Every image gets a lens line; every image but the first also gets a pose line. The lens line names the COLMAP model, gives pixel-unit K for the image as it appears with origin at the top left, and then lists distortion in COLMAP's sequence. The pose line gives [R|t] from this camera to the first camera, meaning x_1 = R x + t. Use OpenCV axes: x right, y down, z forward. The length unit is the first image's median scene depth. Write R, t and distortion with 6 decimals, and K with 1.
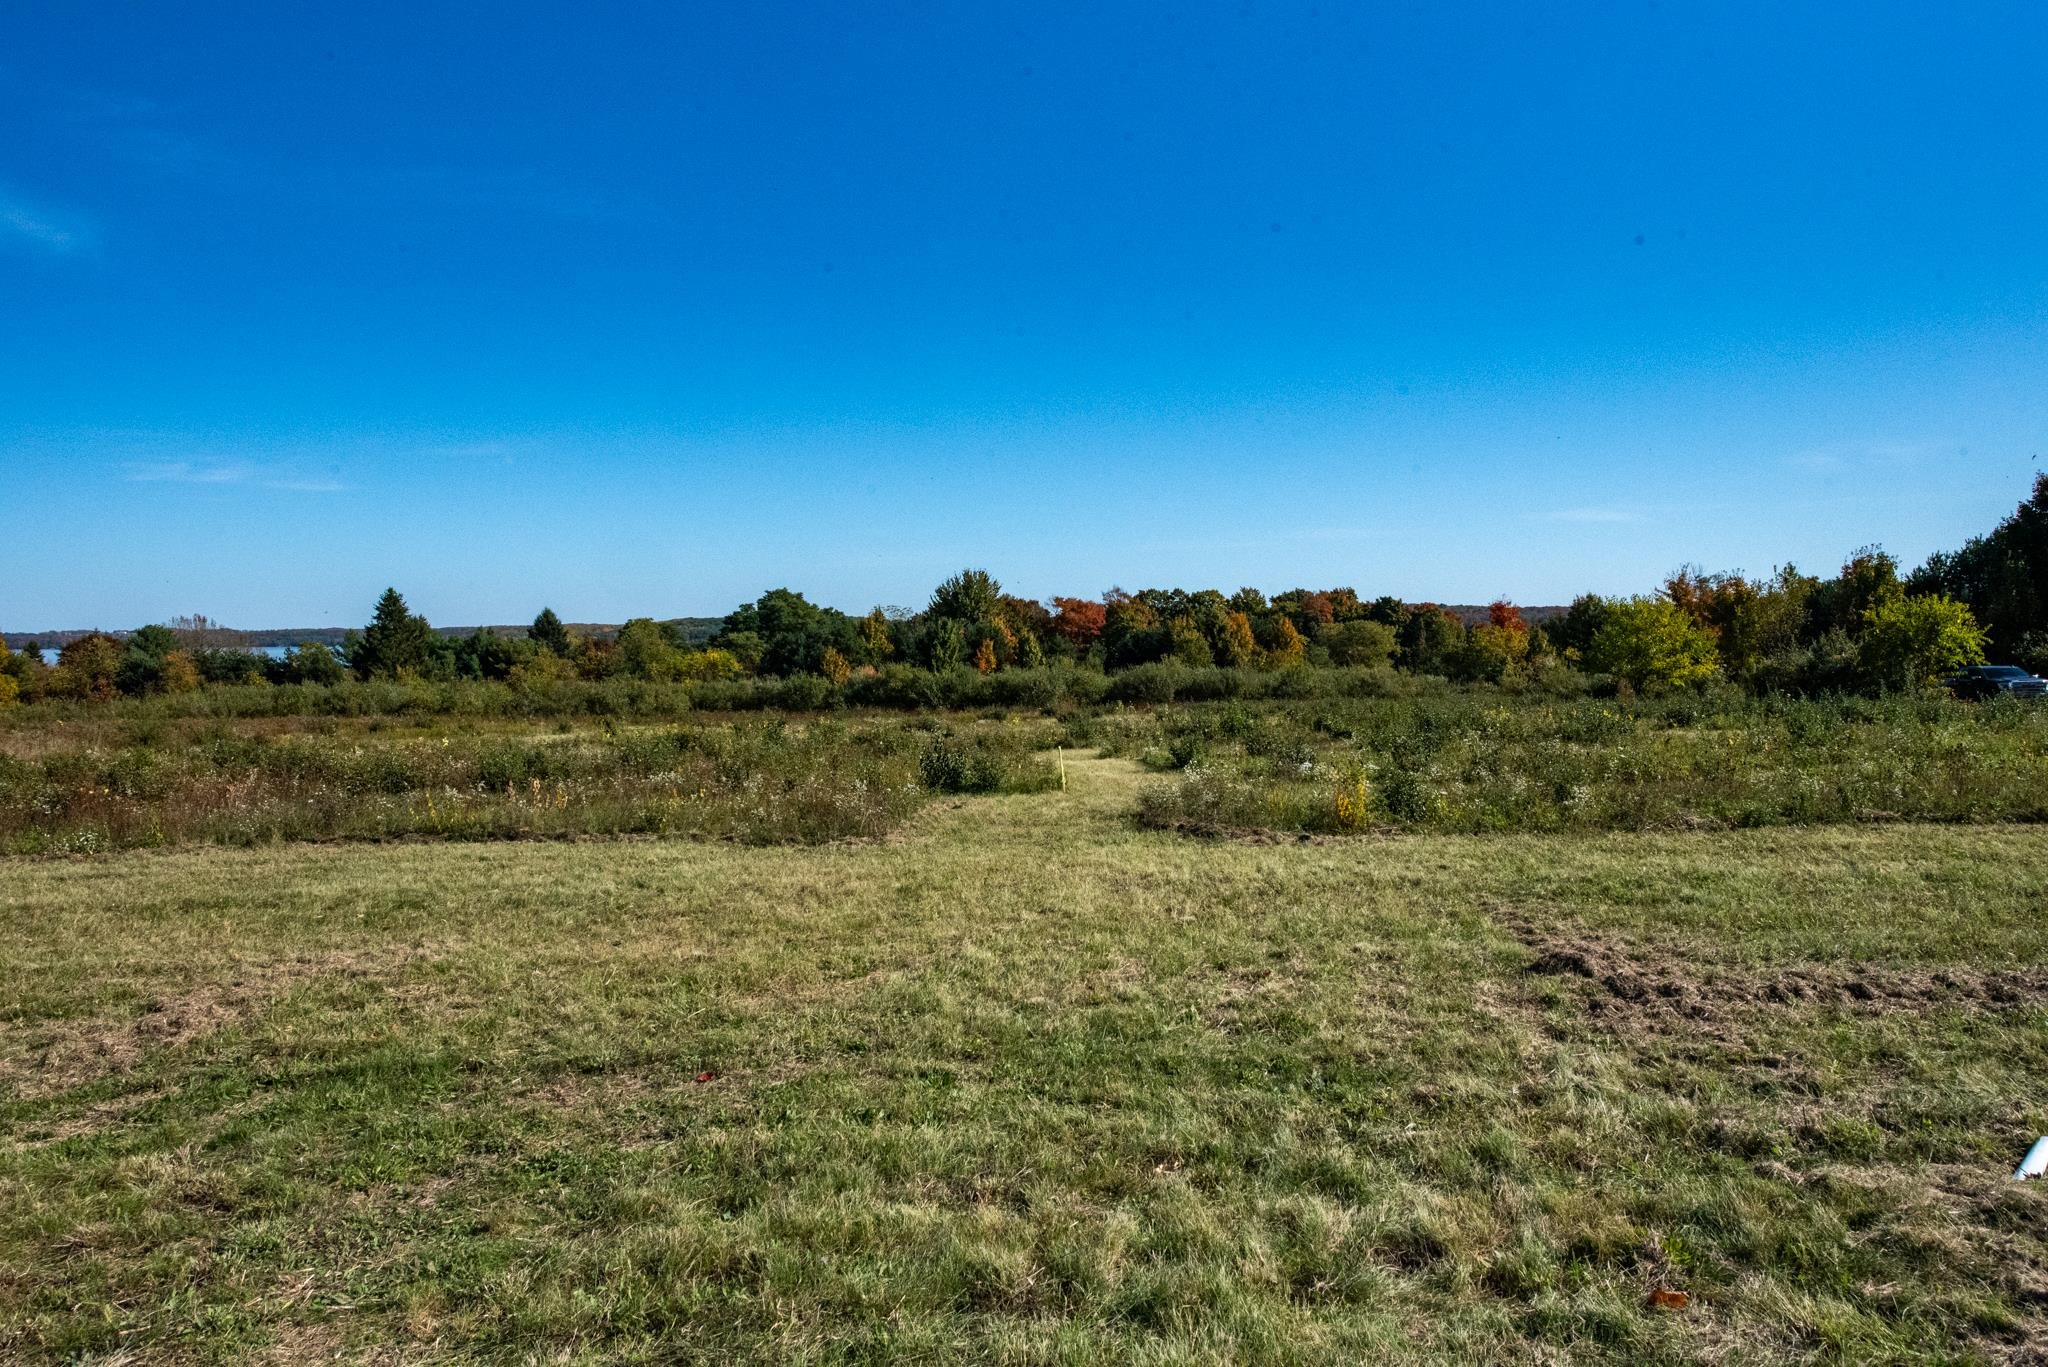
lens RADIAL K [[1376.1, 0, 1024.0], [0, 1376.1, 683.5], [0, 0, 1]] dist [0.028747, -0.000207]
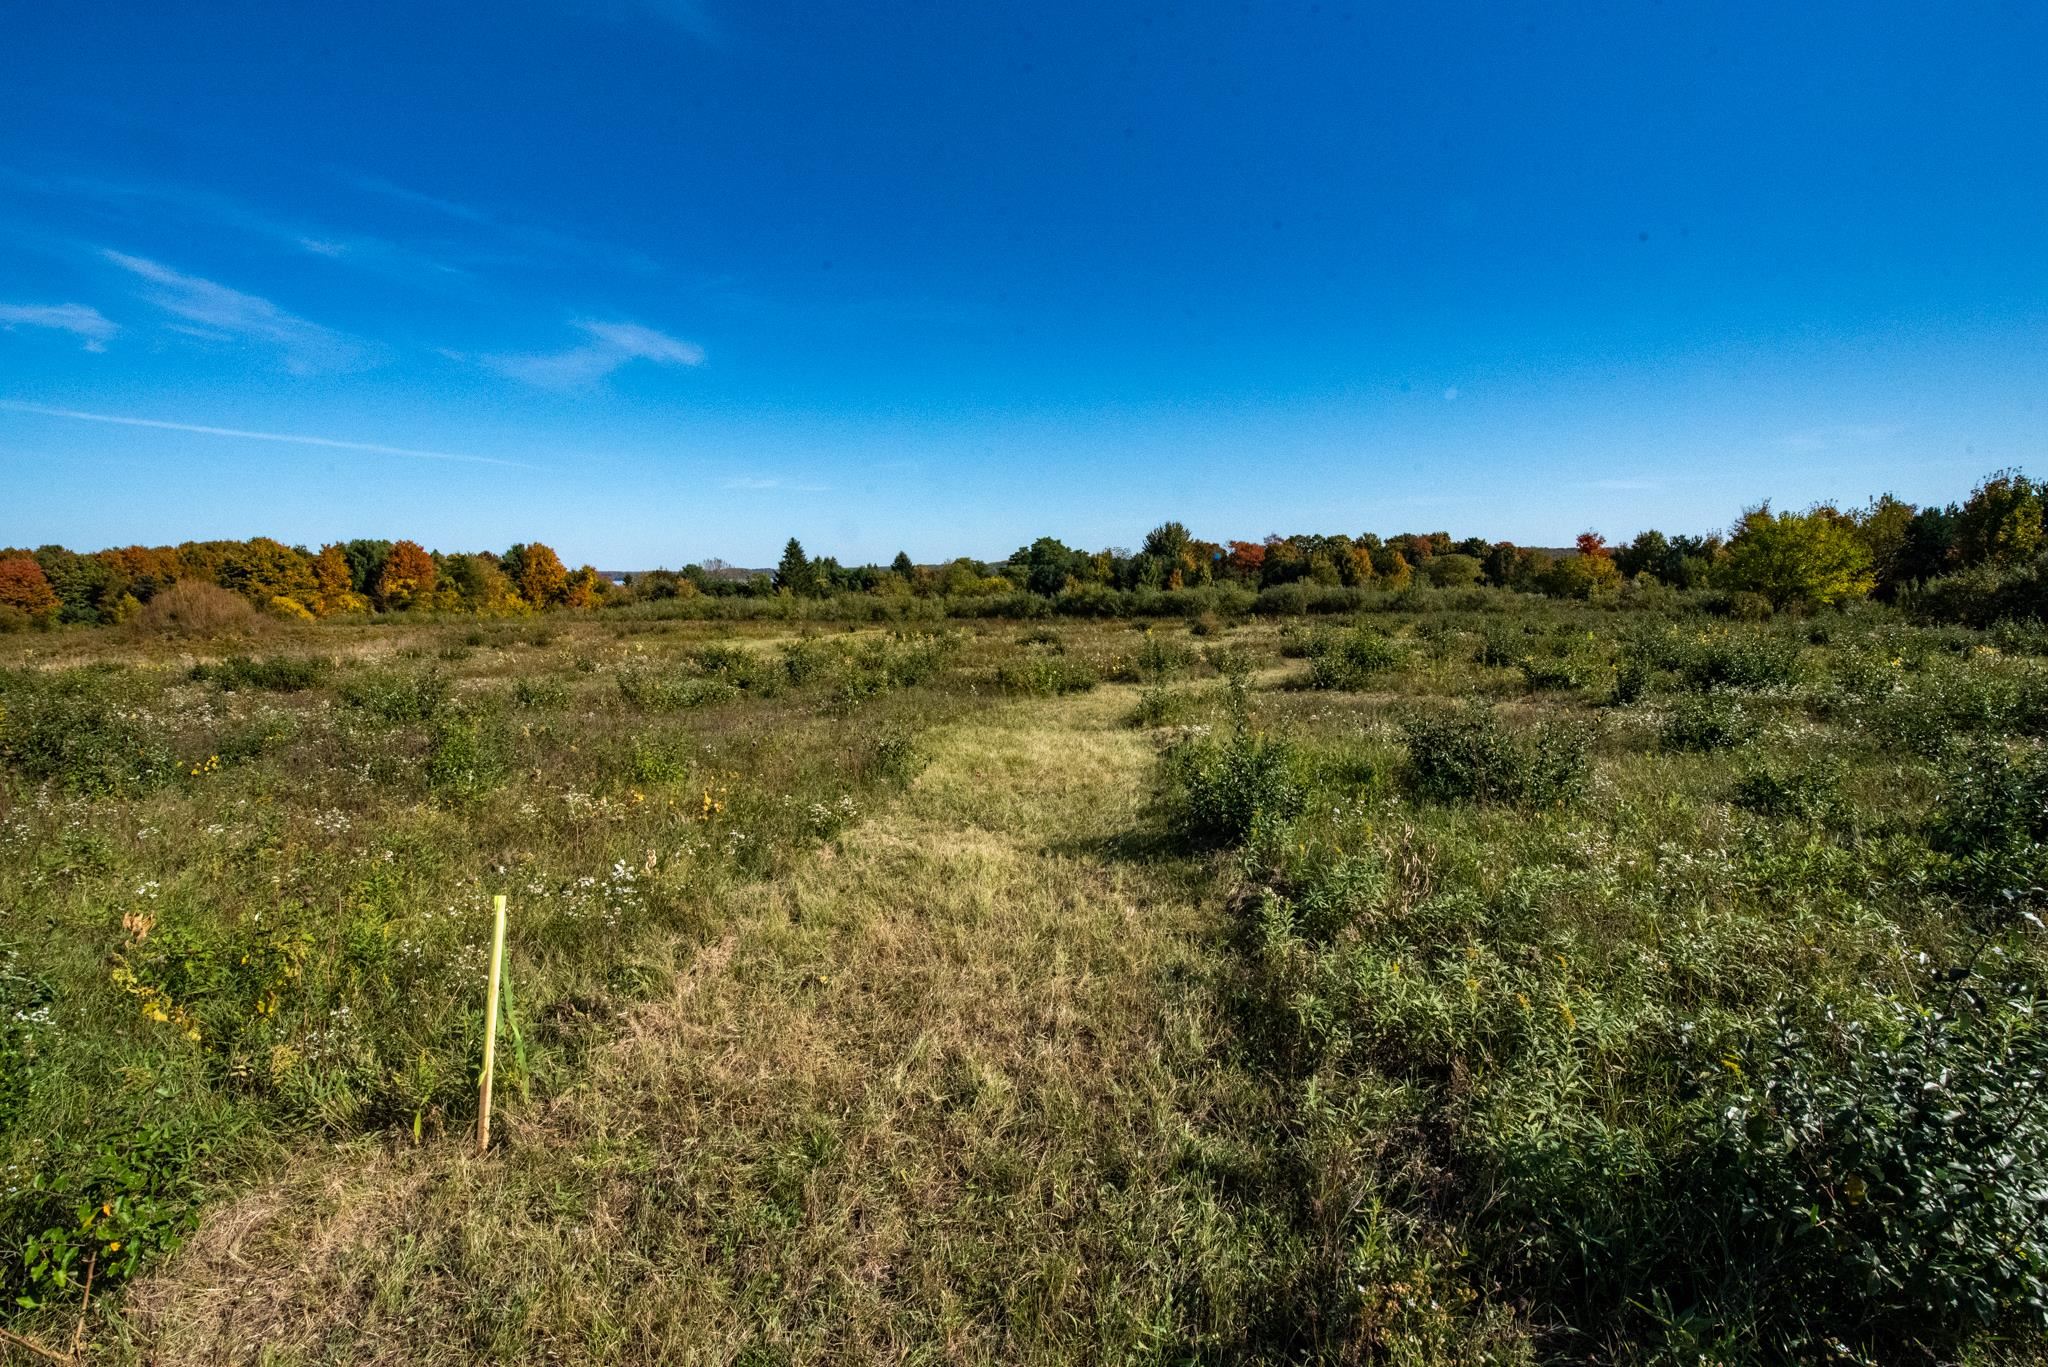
lens RADIAL K [[821.8, 0, 1024.0], [0, 821.8, 683.5], [0, 0, 1]] dist [-0.001951, -0.008467]
pose [[0.973767, 0.025562, -0.226108, 0.014001], [-0.002312, 0.994730, 0.102499, 0.000106], [0.227536, -0.099288, 0.968695, 0.099169]]
